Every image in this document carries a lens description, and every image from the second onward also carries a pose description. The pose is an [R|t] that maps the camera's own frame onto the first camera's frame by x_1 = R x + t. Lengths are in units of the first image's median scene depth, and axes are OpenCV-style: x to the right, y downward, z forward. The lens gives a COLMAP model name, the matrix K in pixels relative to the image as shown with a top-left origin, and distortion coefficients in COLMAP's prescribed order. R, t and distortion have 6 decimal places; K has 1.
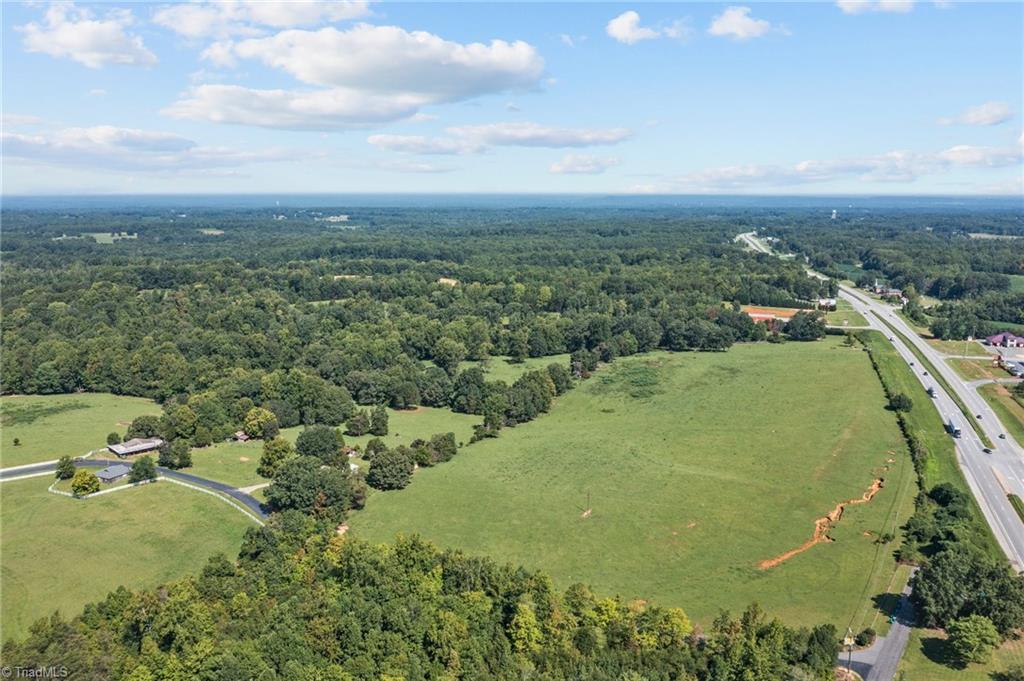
lens RADIAL K [[828.0, 0, 512.0], [0, 828.0, 340.5], [0, 0, 1]] dist [-0.026383, -0.002205]
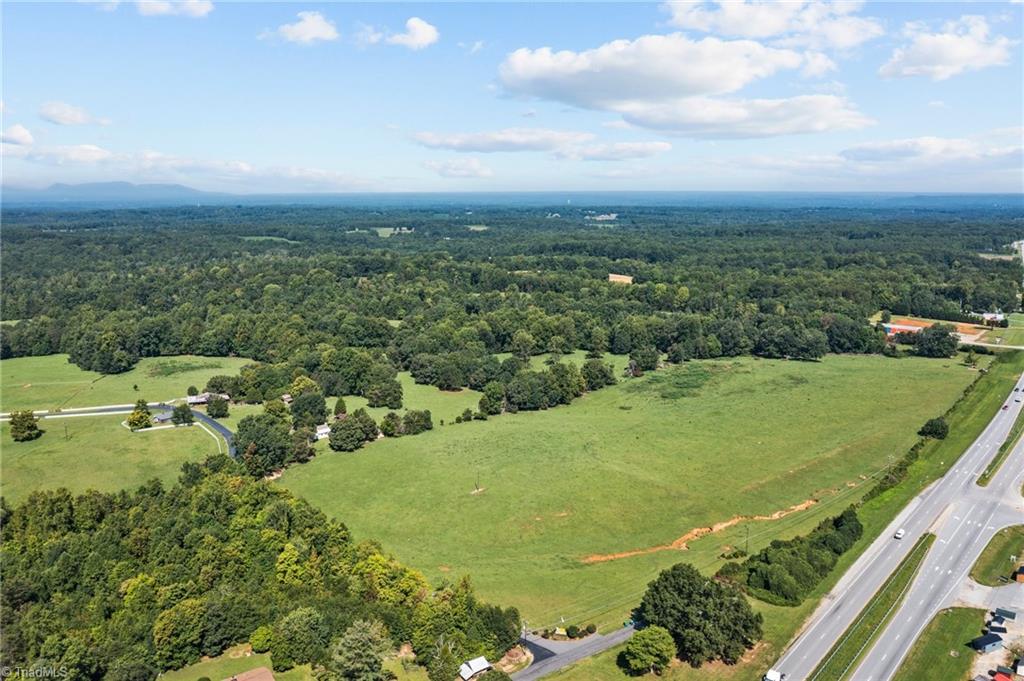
lens RADIAL K [[828.0, 0, 512.0], [0, 828.0, 340.5], [0, 0, 1]] dist [-0.026383, -0.002205]
pose [[0.930477, 0.061250, -0.361194, 0.267537], [-0.060875, 0.998068, 0.012428, -0.001208], [0.361258, 0.010424, 0.932408, 0.006181]]
